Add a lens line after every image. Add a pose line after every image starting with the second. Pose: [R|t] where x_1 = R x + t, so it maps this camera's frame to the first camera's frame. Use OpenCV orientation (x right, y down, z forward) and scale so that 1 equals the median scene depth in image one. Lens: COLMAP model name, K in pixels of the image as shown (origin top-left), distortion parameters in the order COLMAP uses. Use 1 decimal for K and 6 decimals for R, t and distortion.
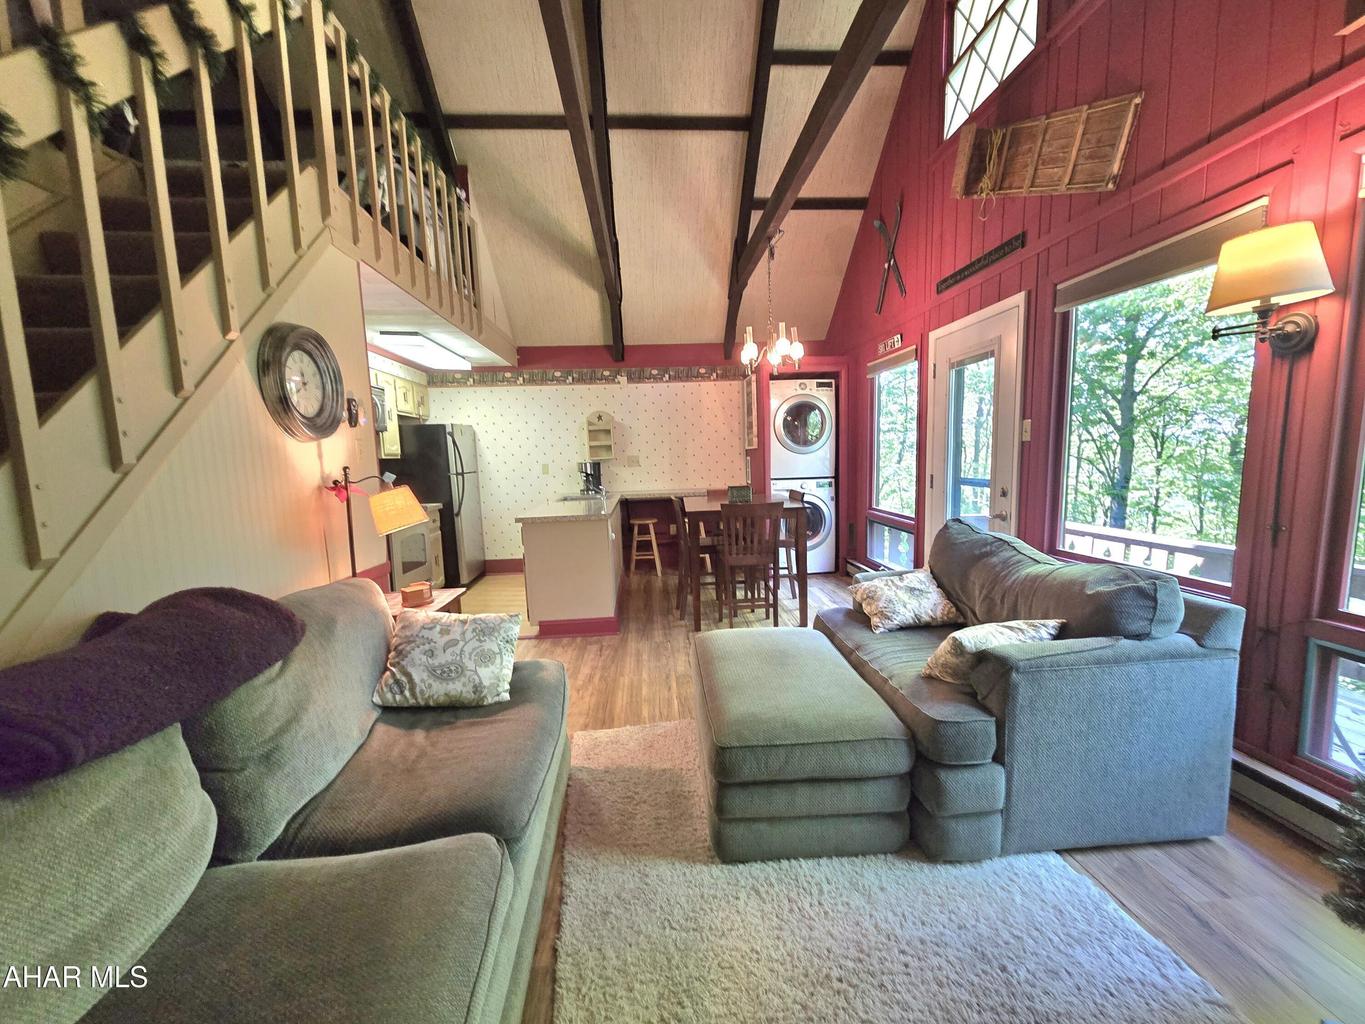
lens RADIAL K [[585.8, 0, 710.4], [0, 585.8, 511.1], [0, 0, 1]] dist [-0.001944, -0.000257]
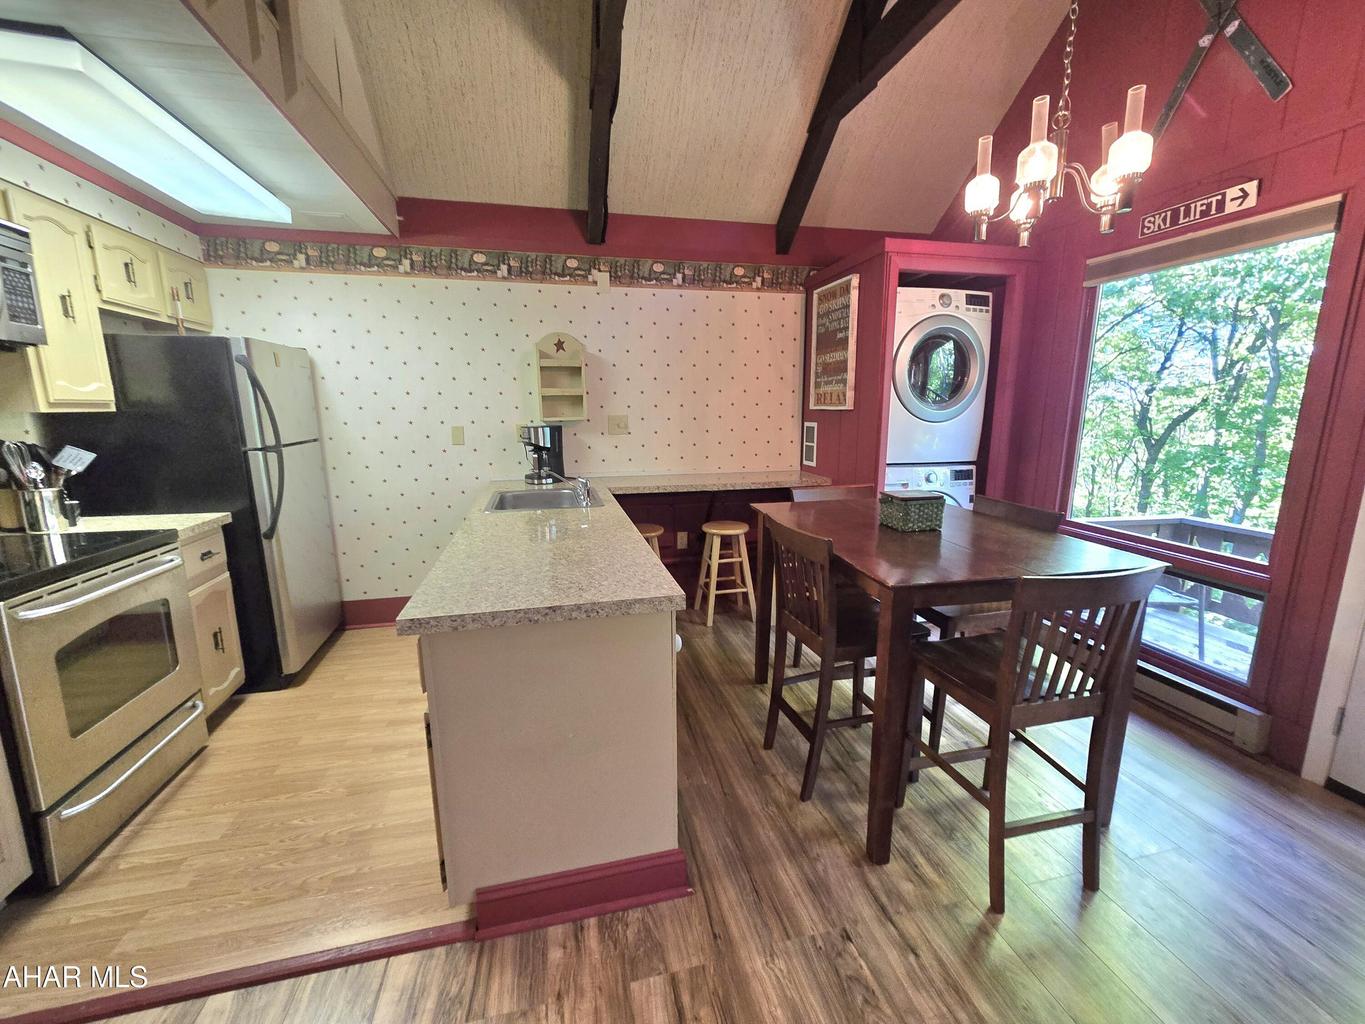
lens RADIAL K [[585.8, 0, 710.4], [0, 585.8, 511.1], [0, 0, 1]] dist [-0.001944, -0.000257]
pose [[0.987521, 0.001275, 0.157482, -0.137223], [-0.013223, 0.997108, 0.074845, -0.046869], [-0.156931, -0.075993, 0.984682, 0.425584]]
